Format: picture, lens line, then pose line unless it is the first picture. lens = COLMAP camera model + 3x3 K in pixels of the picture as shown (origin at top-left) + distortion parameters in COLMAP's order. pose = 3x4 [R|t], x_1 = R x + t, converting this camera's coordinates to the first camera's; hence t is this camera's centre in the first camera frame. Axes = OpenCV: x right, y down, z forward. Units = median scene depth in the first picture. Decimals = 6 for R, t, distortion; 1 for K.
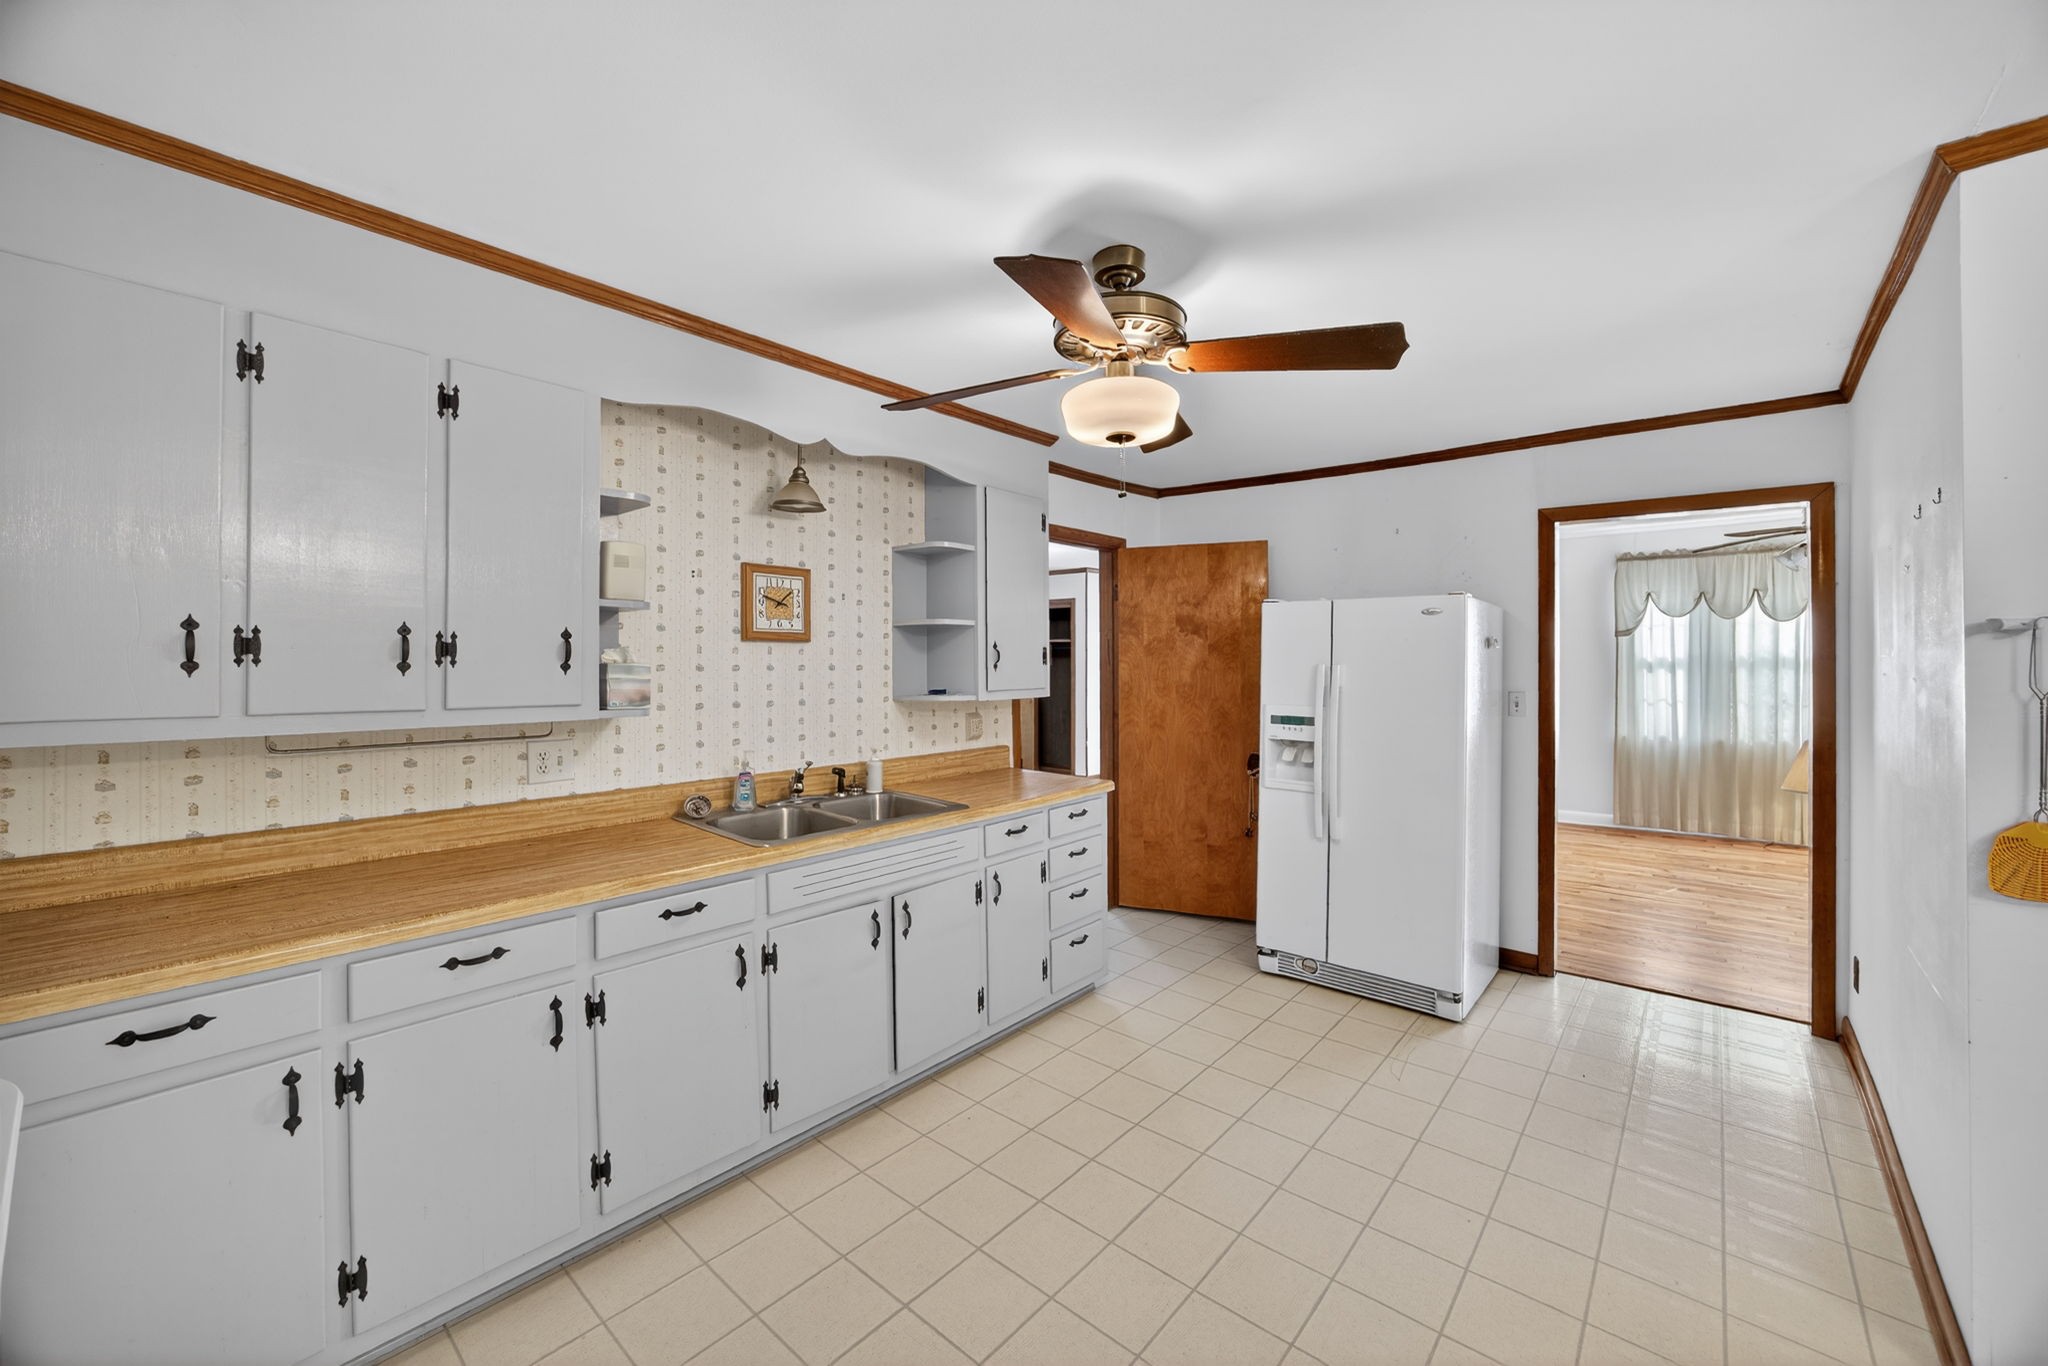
lens RADIAL K [[805.4, 0, 1037.7], [0, 805.4, 664.2], [0, 0, 1]] dist [-0.023047, 0.010749]
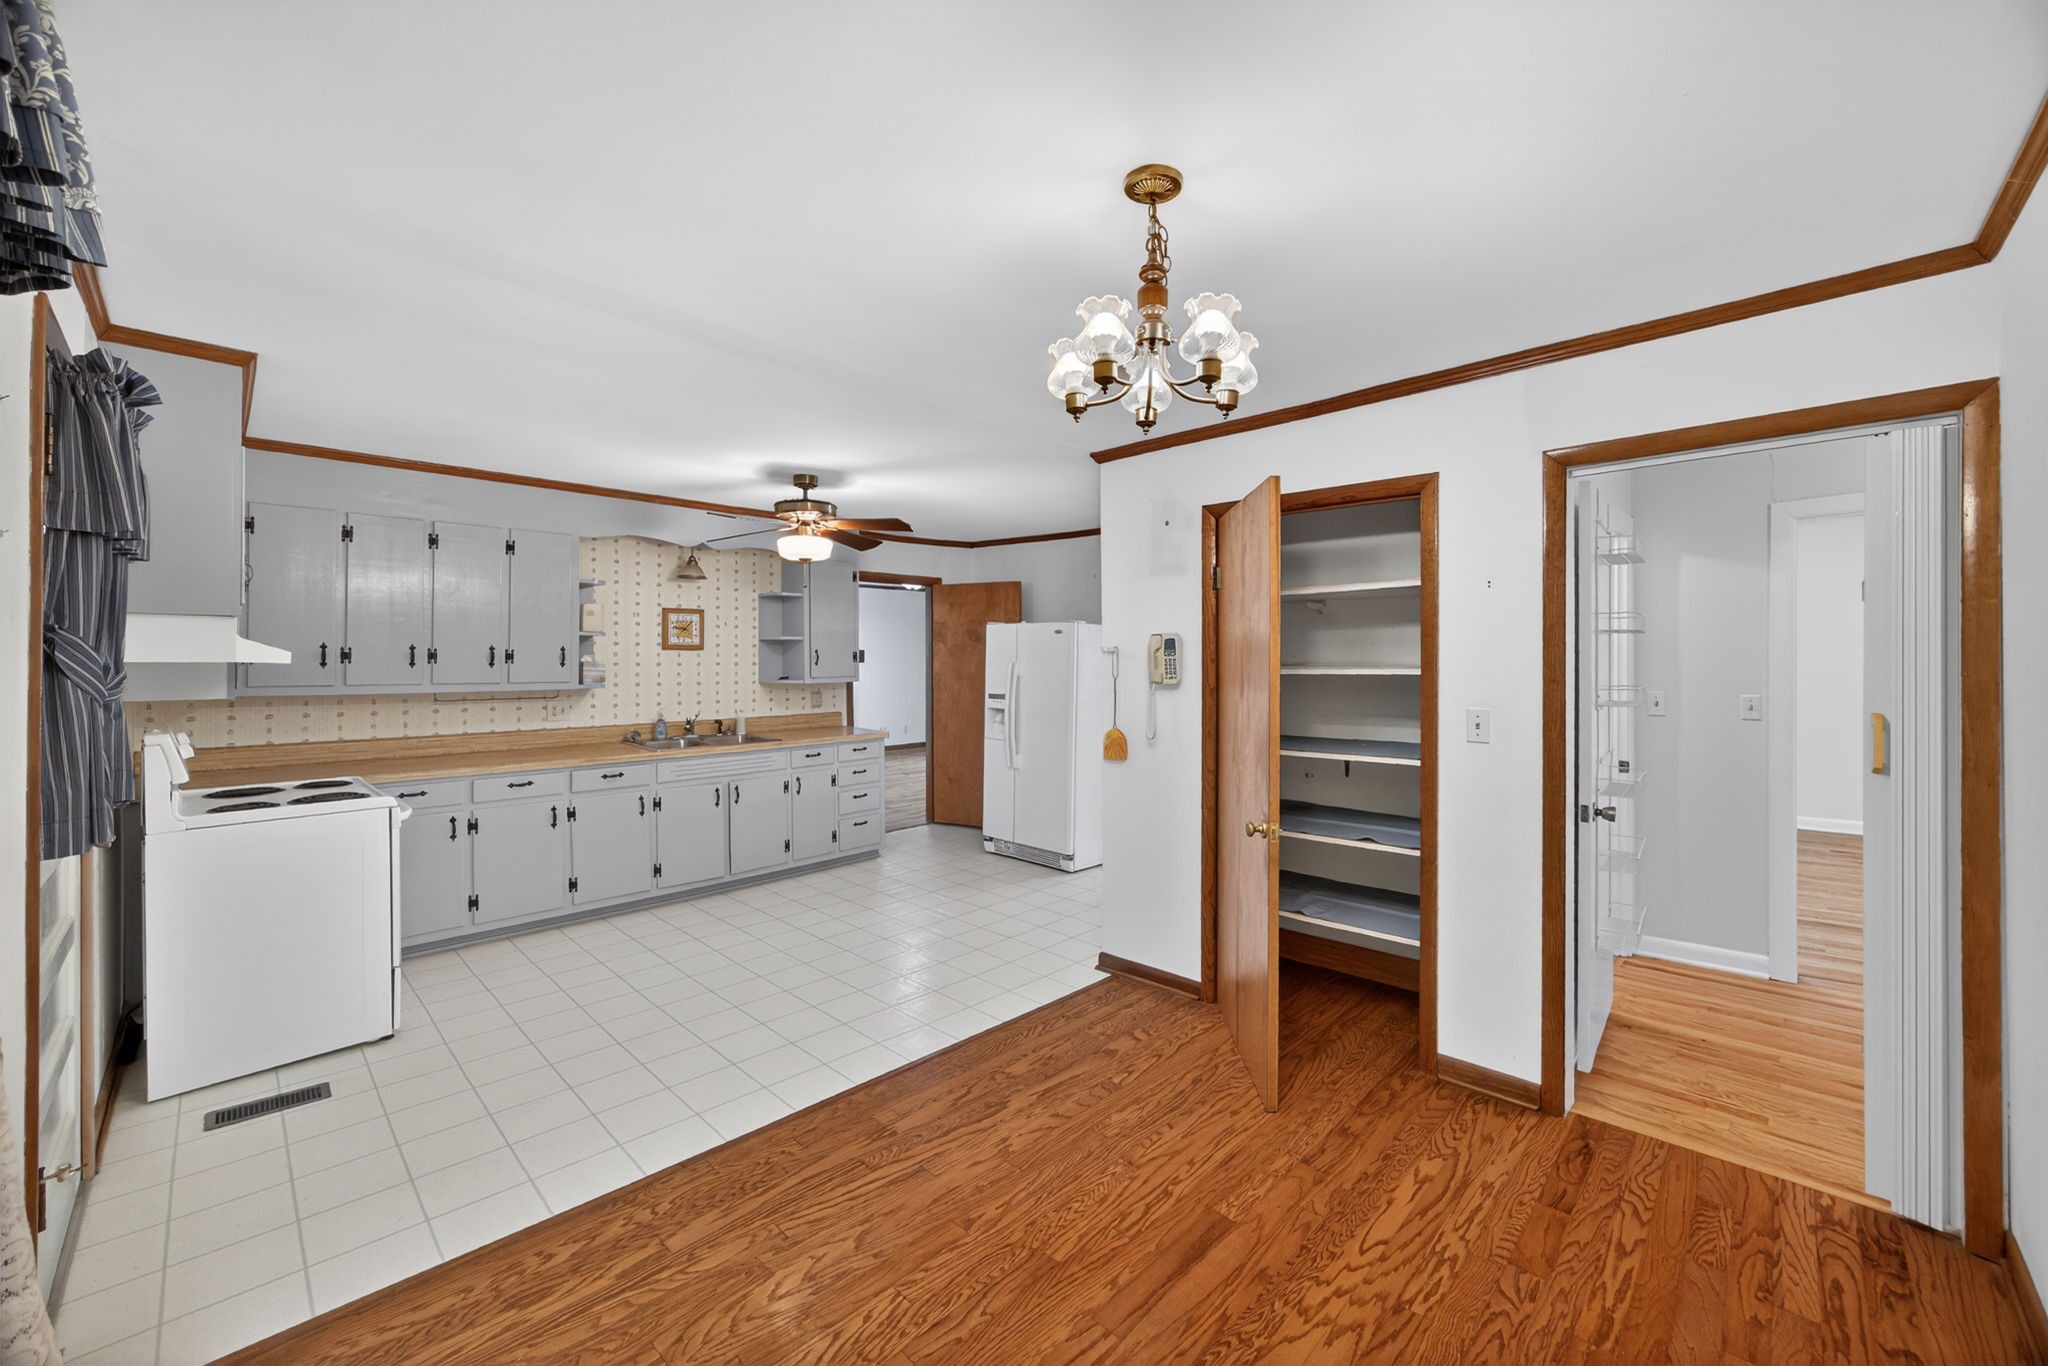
lens RADIAL K [[793.3, 0, 1013.1], [0, 793.3, 656.7], [0, 0, 1]] dist [-0.000731, -0.000122]
pose [[0.997820, 0.004154, -0.065866, 0.558936], [-0.004131, 0.999991, 0.000490, -0.017089], [0.065867, -0.000217, 0.997828, -0.772417]]
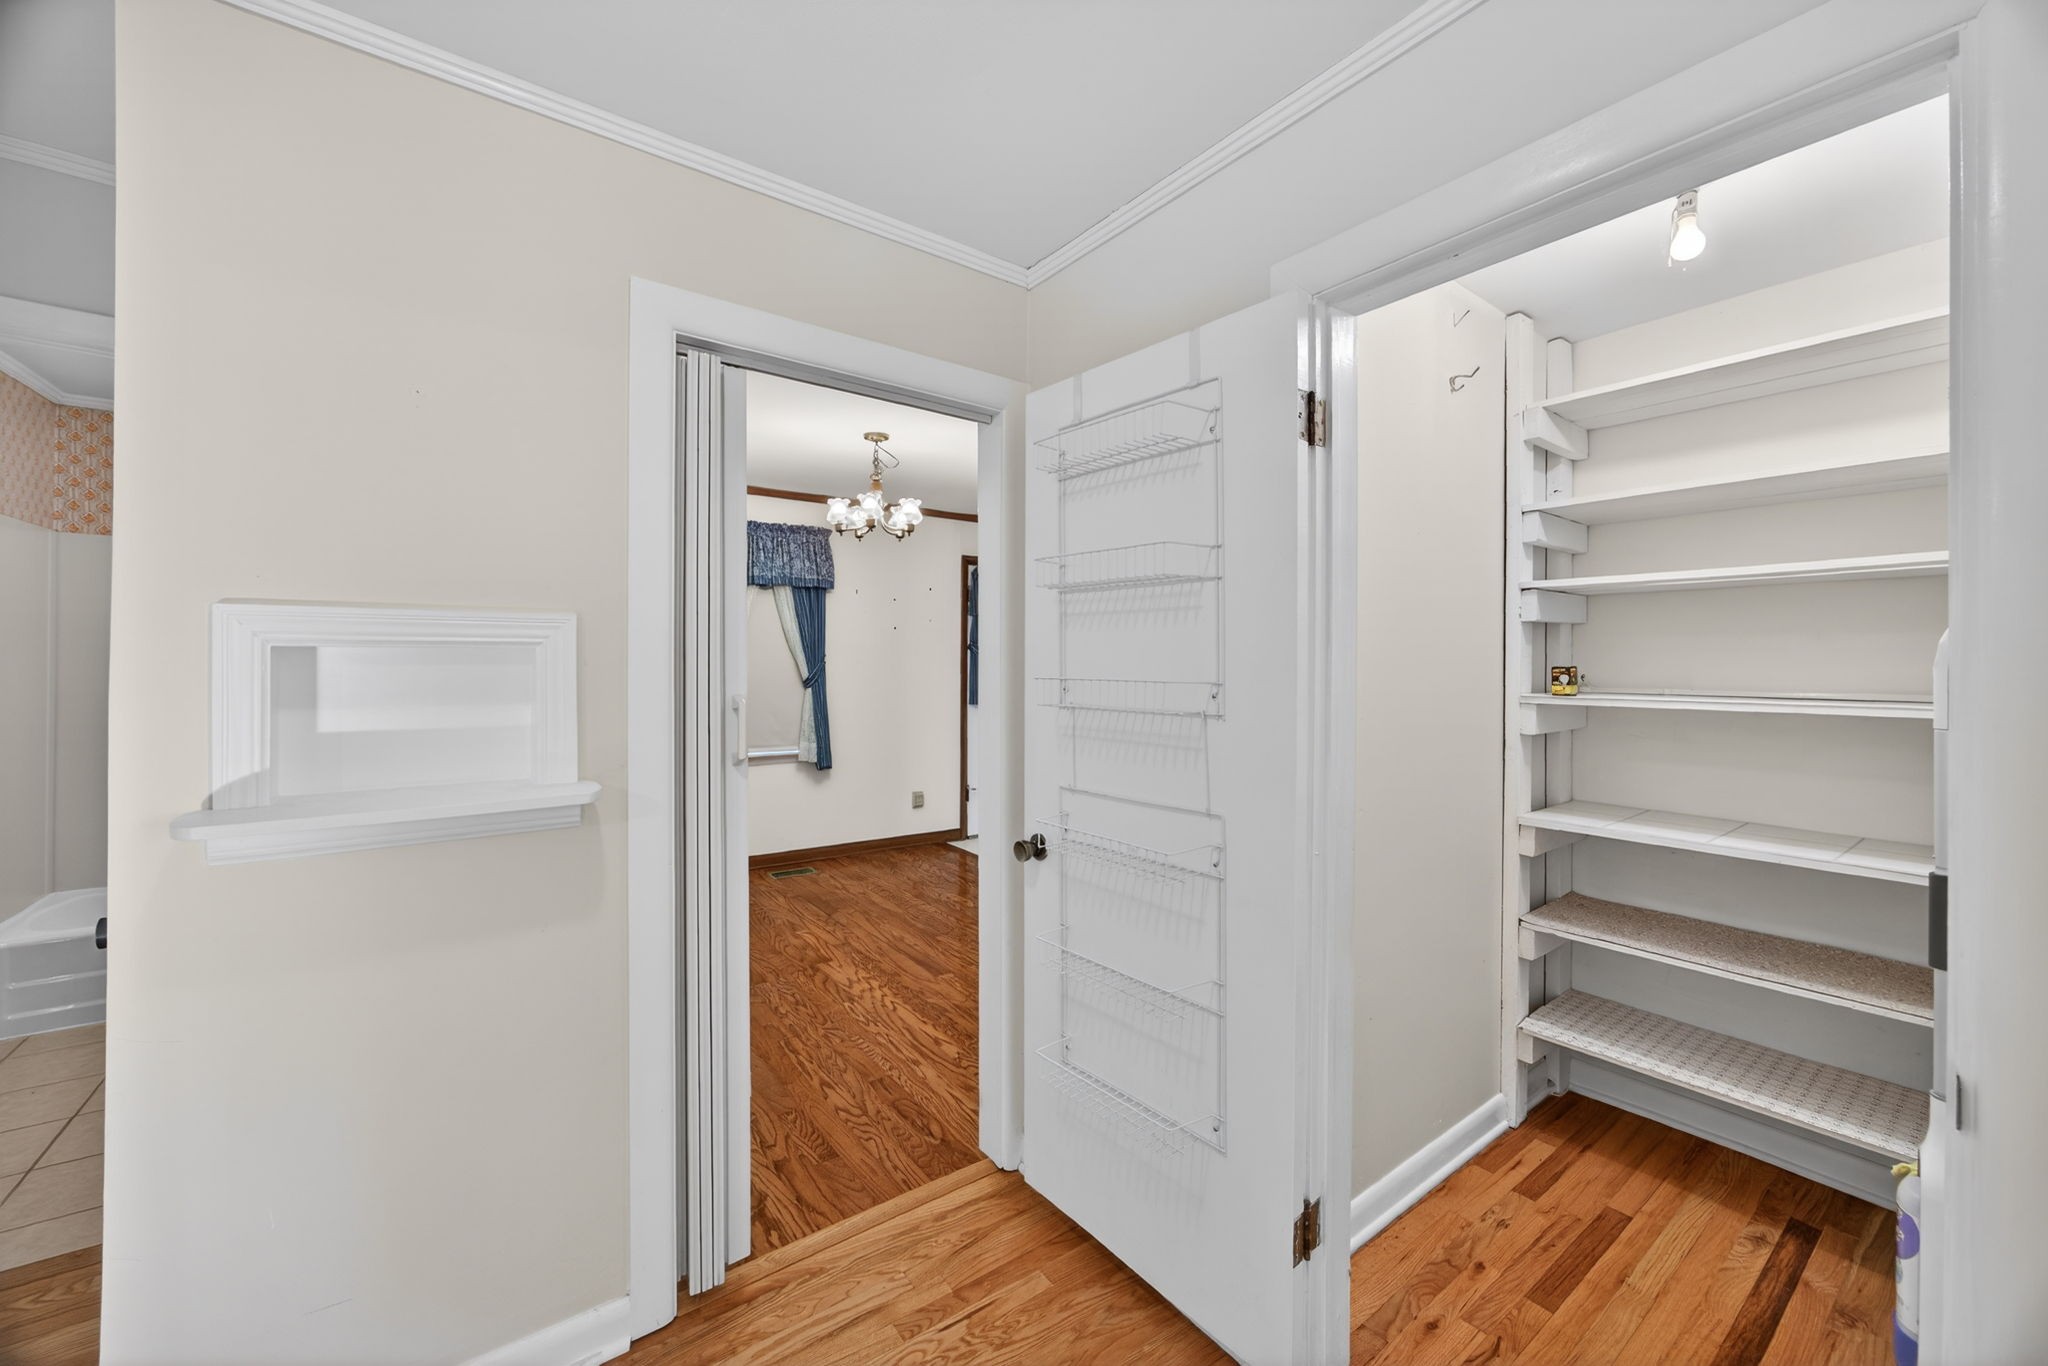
lens RADIAL K [[770.8, 0, 1023.6], [0, 770.8, 670.0], [0, 0, 1]] dist [-0.009543, 0.000132]
pose [[-0.222969, 0.008468, -0.974789, 1.789648], [-0.000538, 0.999961, 0.008810, 0.017921], [0.974825, 0.002489, -0.222956, 0.317475]]
